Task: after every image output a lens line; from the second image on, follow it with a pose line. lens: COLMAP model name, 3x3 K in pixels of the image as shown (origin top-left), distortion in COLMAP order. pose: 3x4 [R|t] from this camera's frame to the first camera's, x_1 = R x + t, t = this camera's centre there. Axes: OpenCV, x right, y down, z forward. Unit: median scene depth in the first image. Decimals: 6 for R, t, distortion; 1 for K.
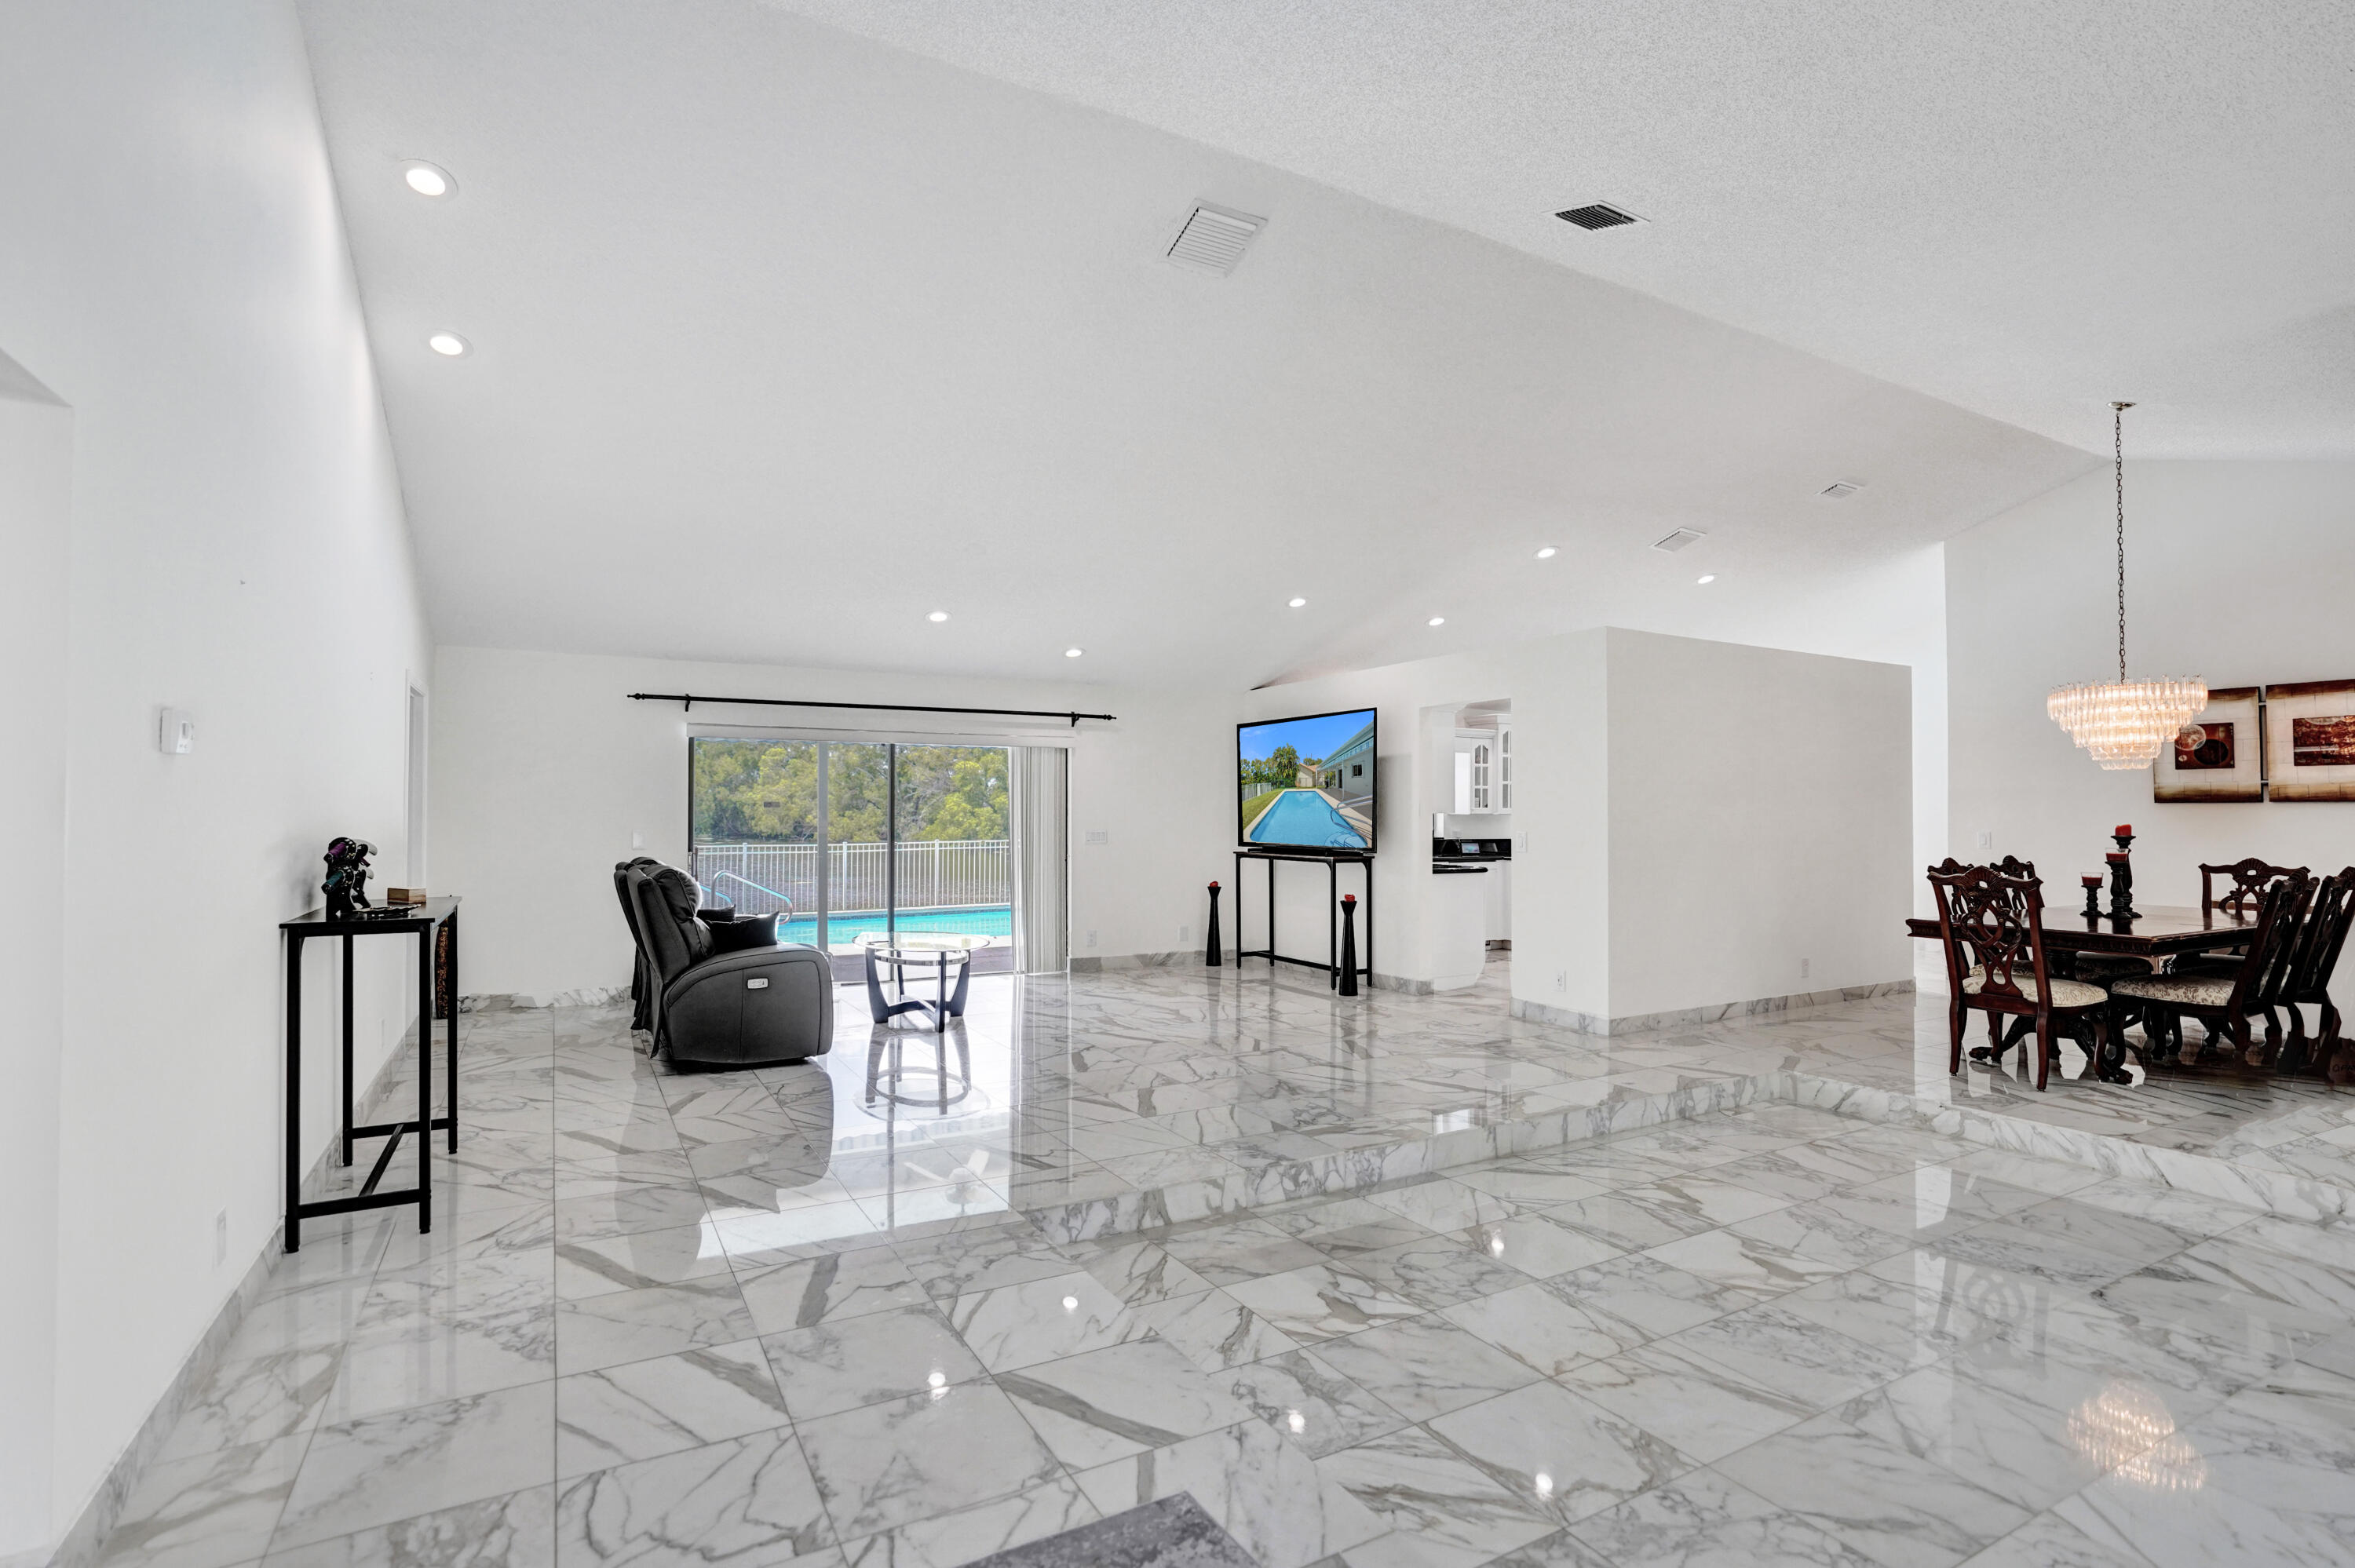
lens RADIAL K [[1102.9, 0, 1195.8], [0, 1102.9, 800.5], [0, 0, 1]] dist [-0.042735, 0.012451]
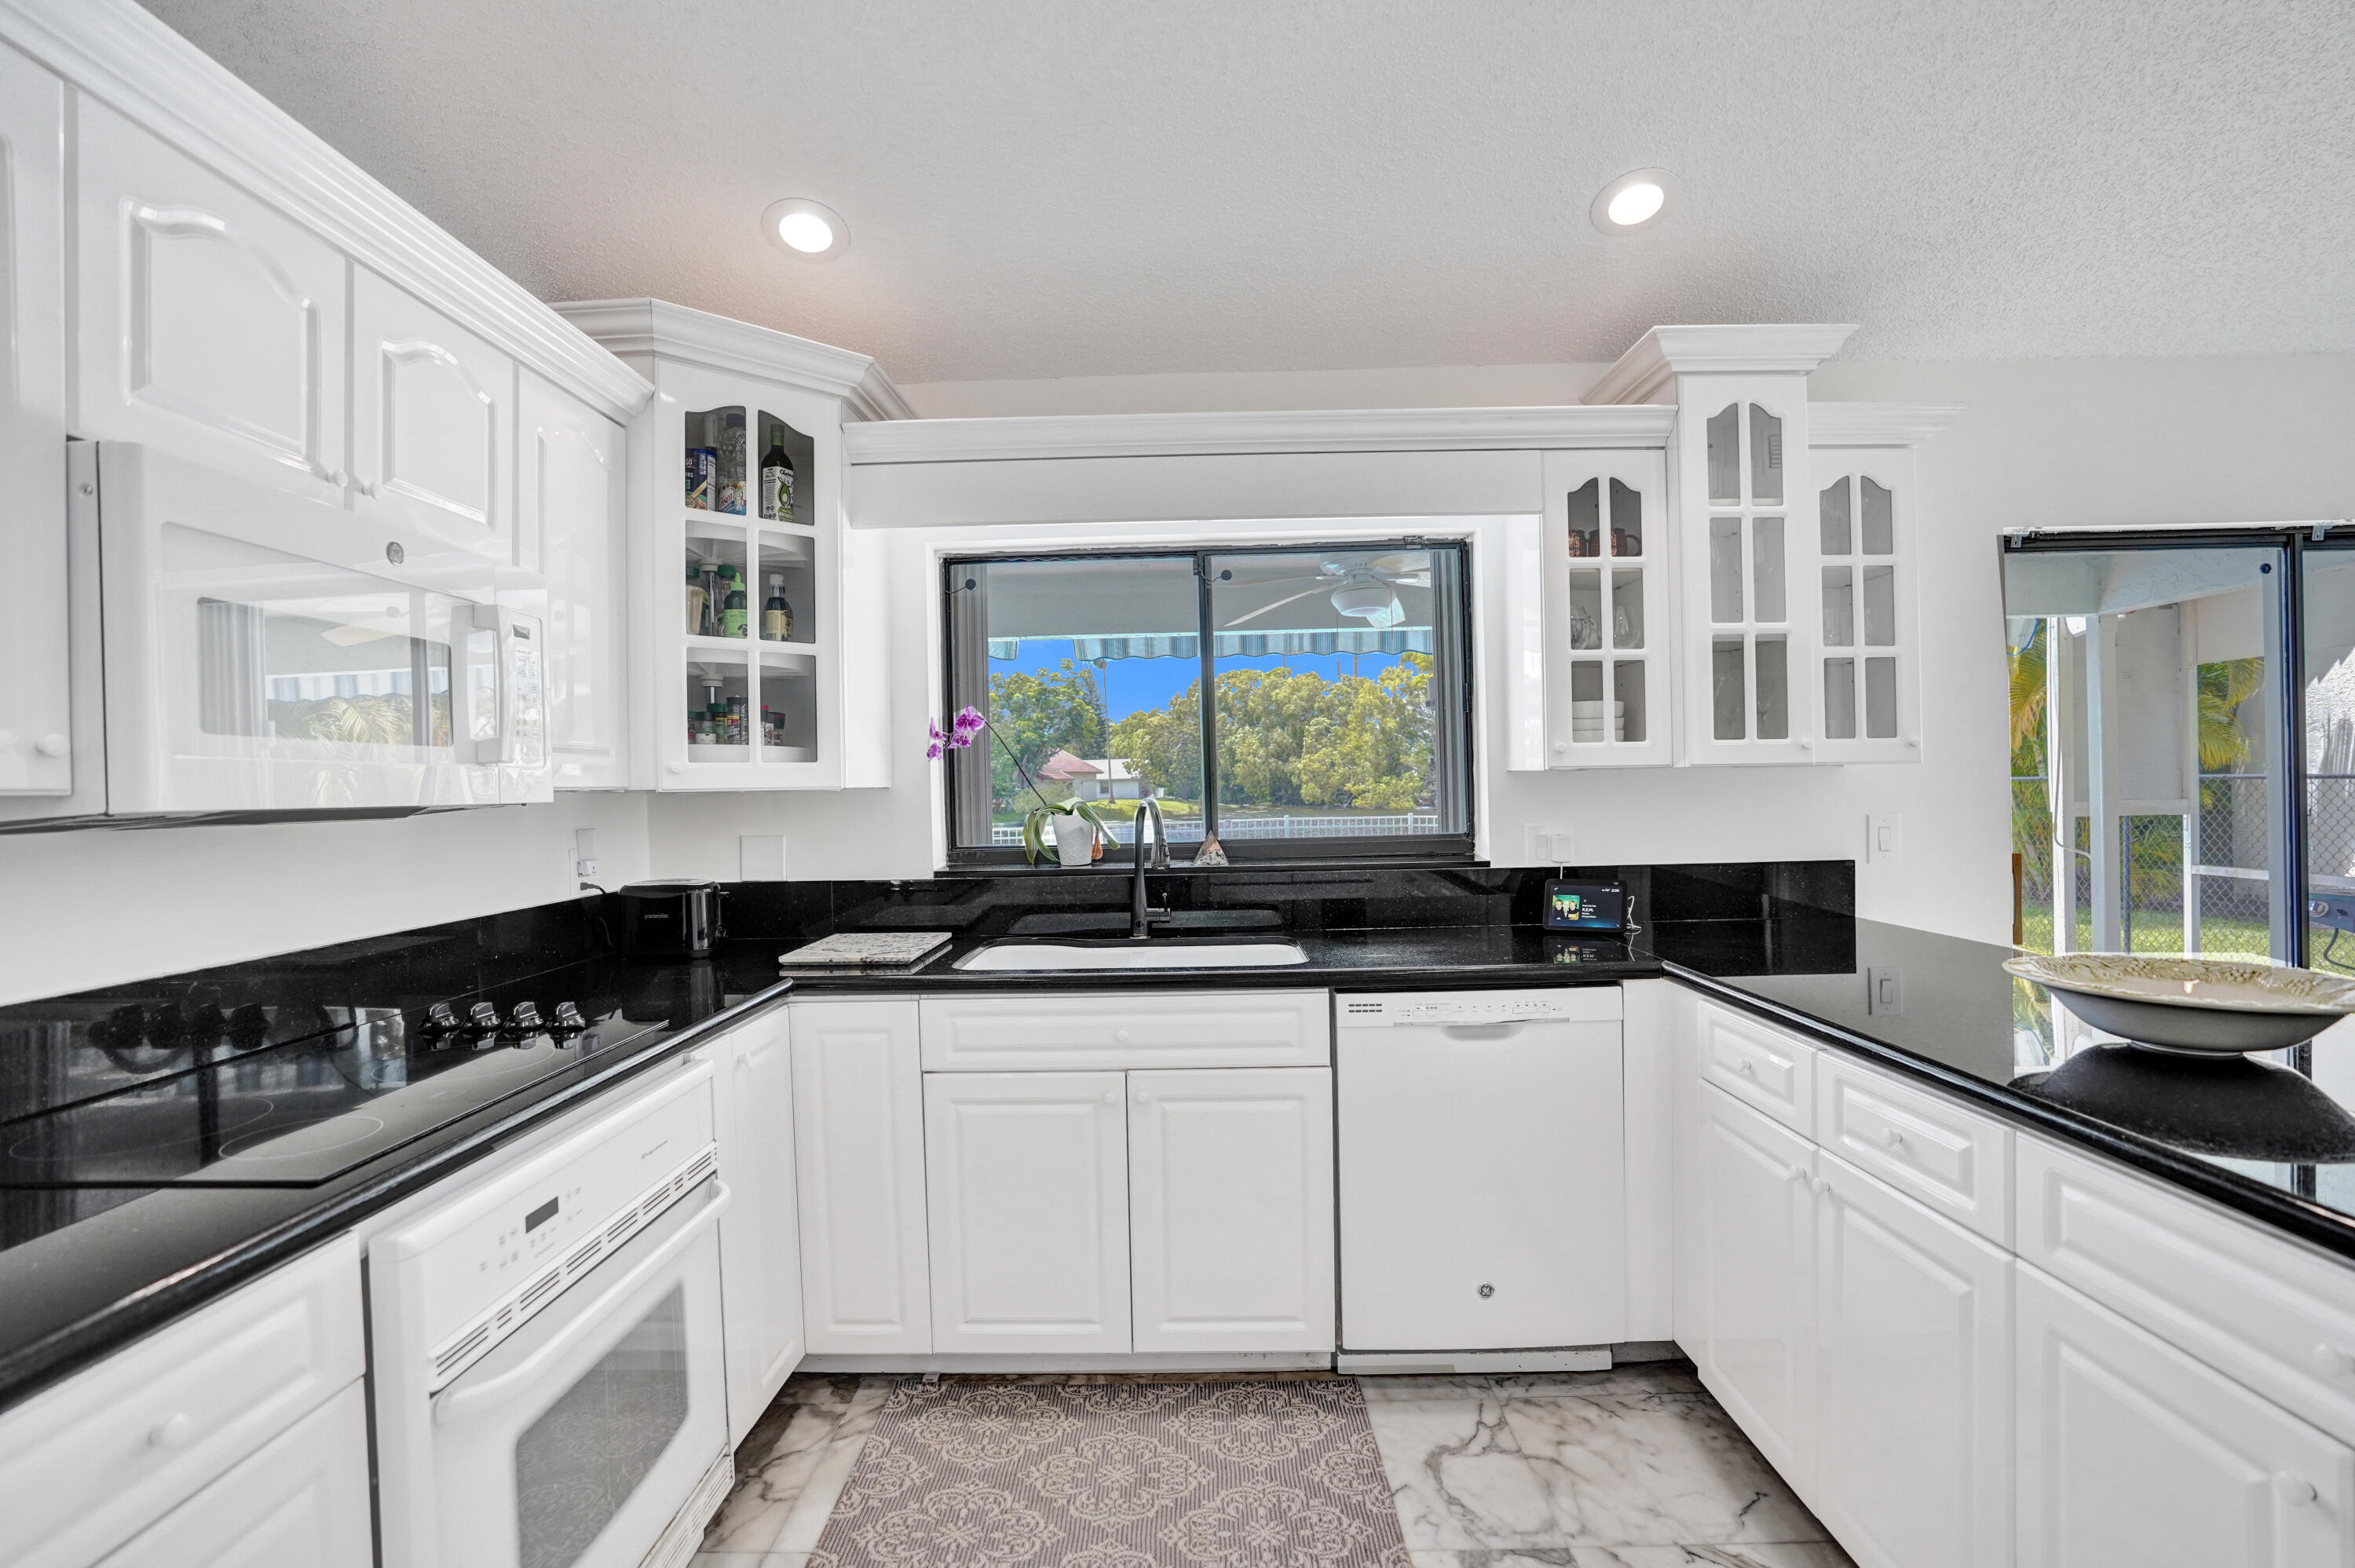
lens RADIAL K [[1103.0, 0, 1173.4], [0, 1103.0, 788.3], [0, 0, 1]] dist [-0.042735, 0.012451]
pose [[0.865301, -0.017202, -0.500957, 0.038817], [0.027861, 0.999517, 0.013803, 0.001387], [0.500477, -0.025900, 0.865362, 0.098097]]
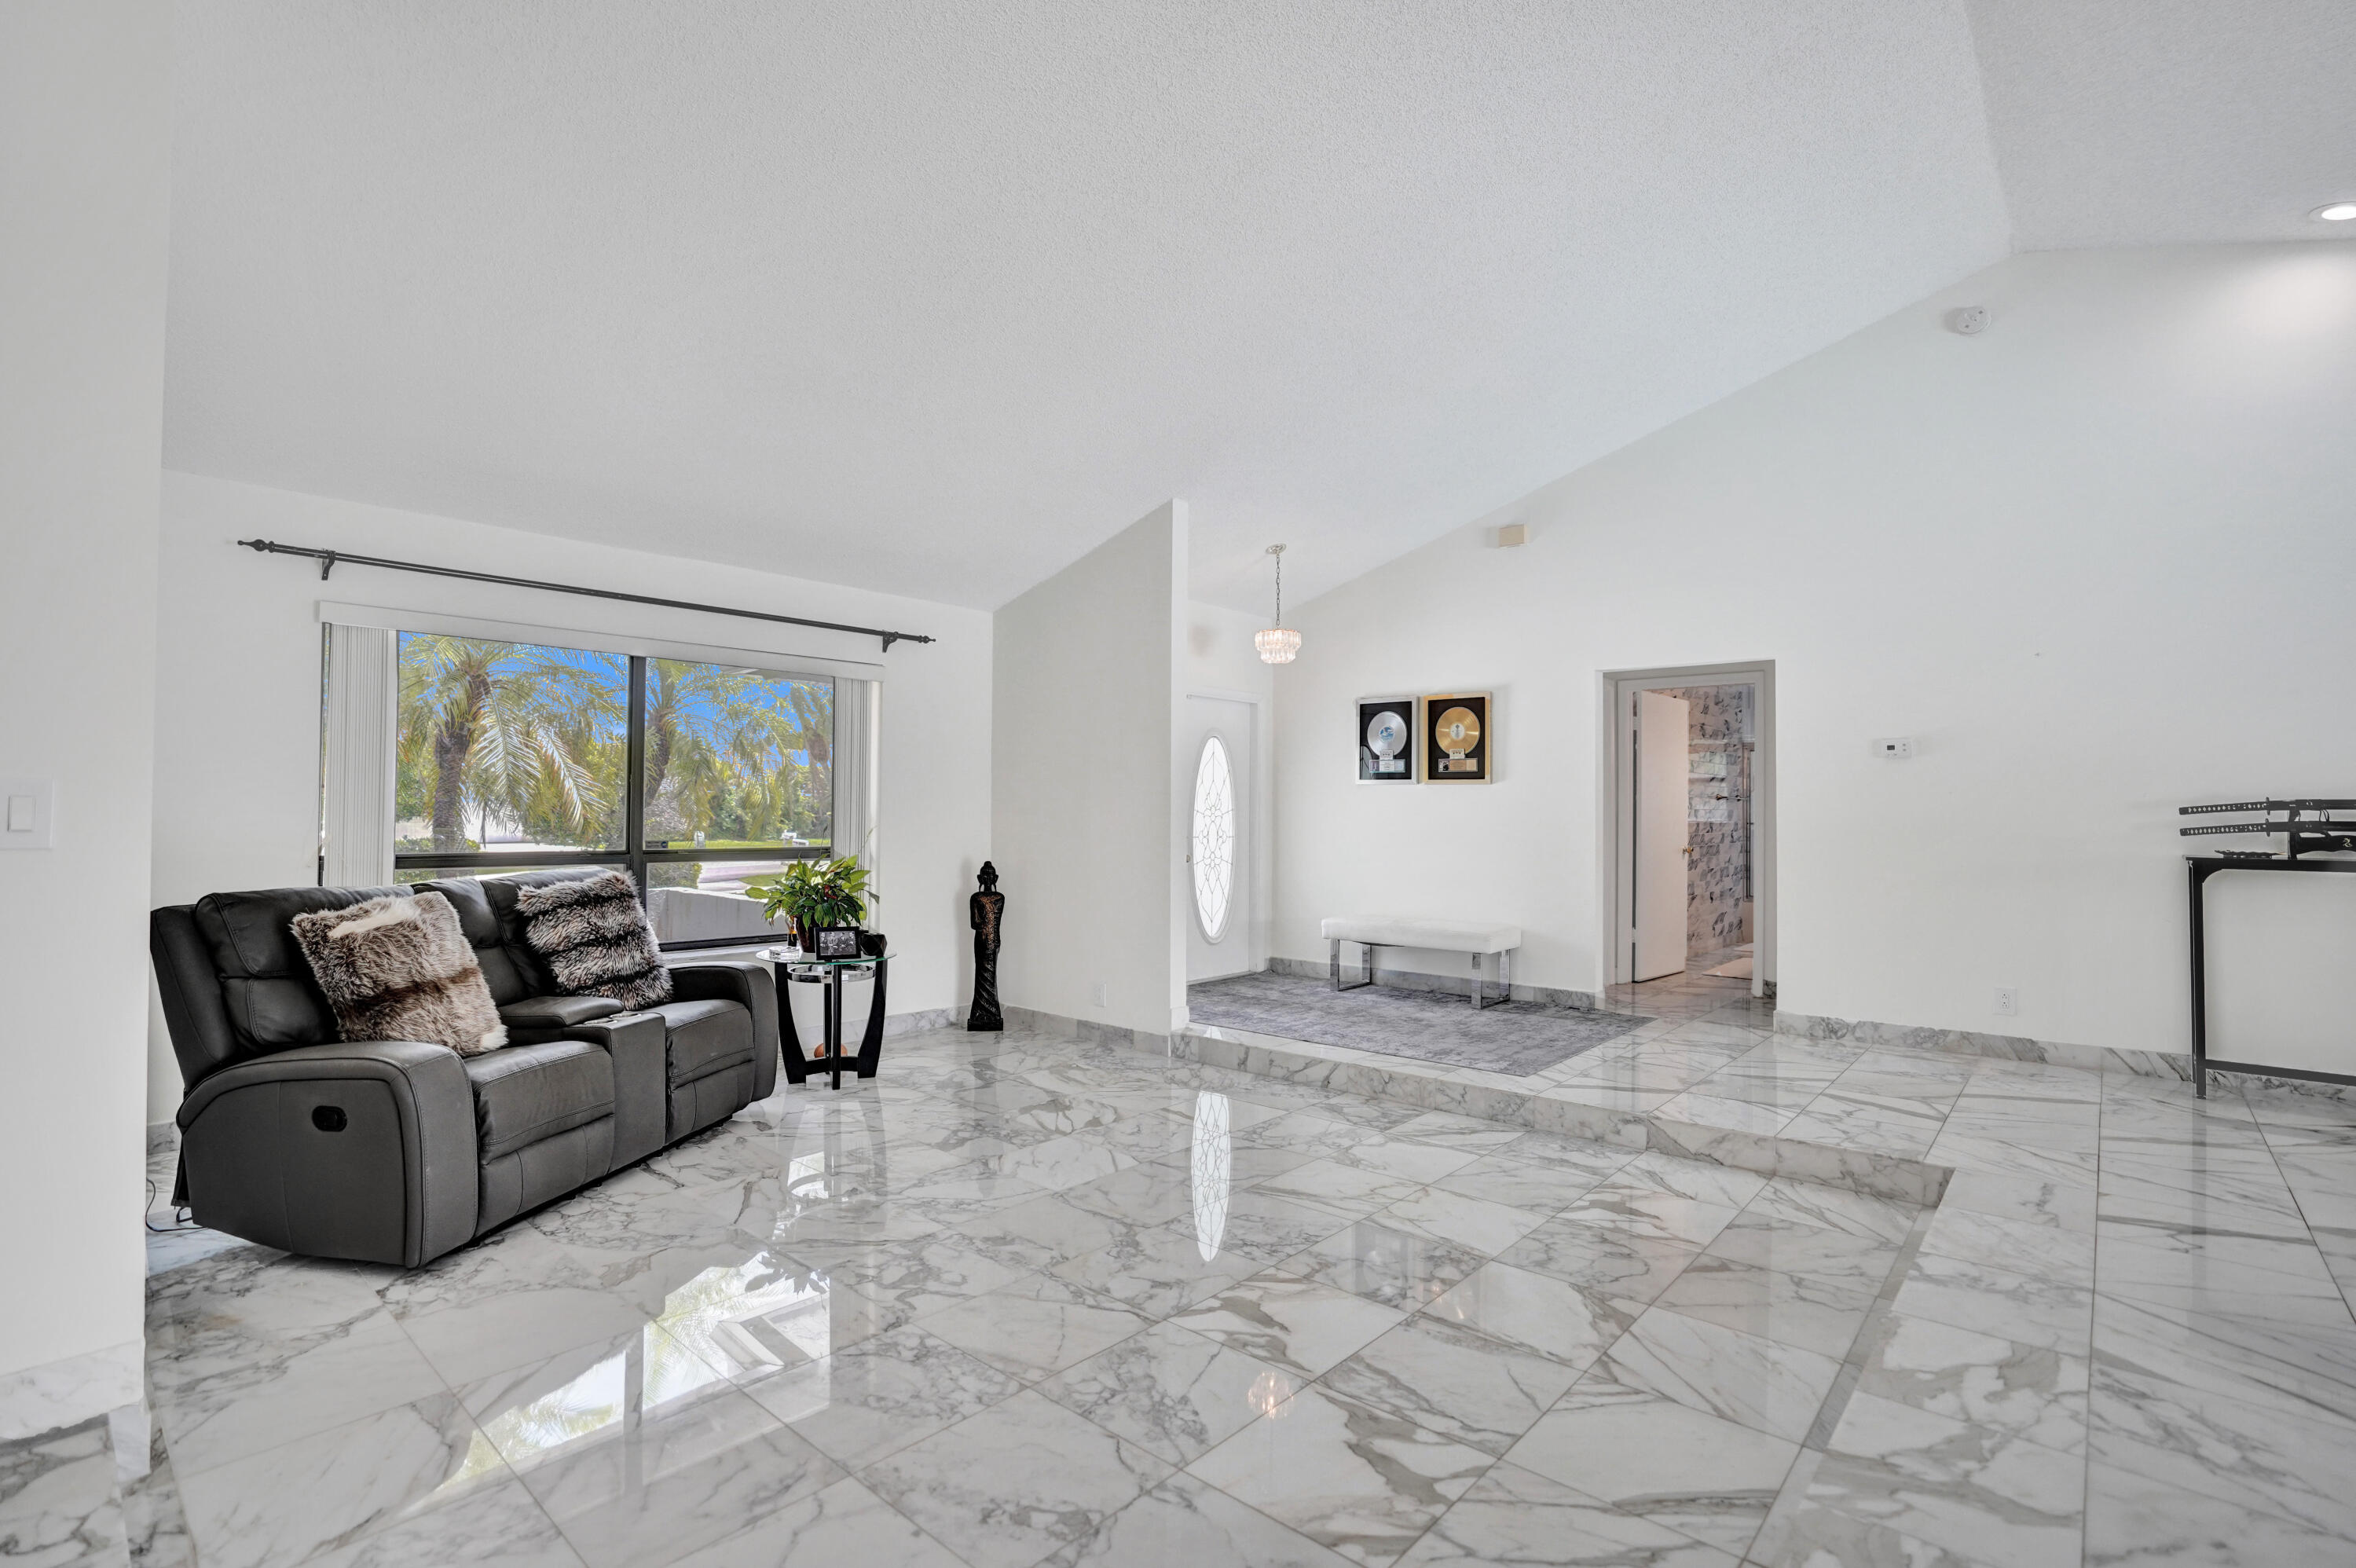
lens RADIAL K [[1103.5, 0, 1179.6], [0, 1103.5, 797.2], [0, 0, 1]] dist [-0.042735, 0.012451]
pose [[-0.944949, -0.009104, -0.327092, 0.770185], [0.000030, 0.999610, -0.027908, 0.062639], [0.327219, -0.026381, -0.944580, 1.587698]]
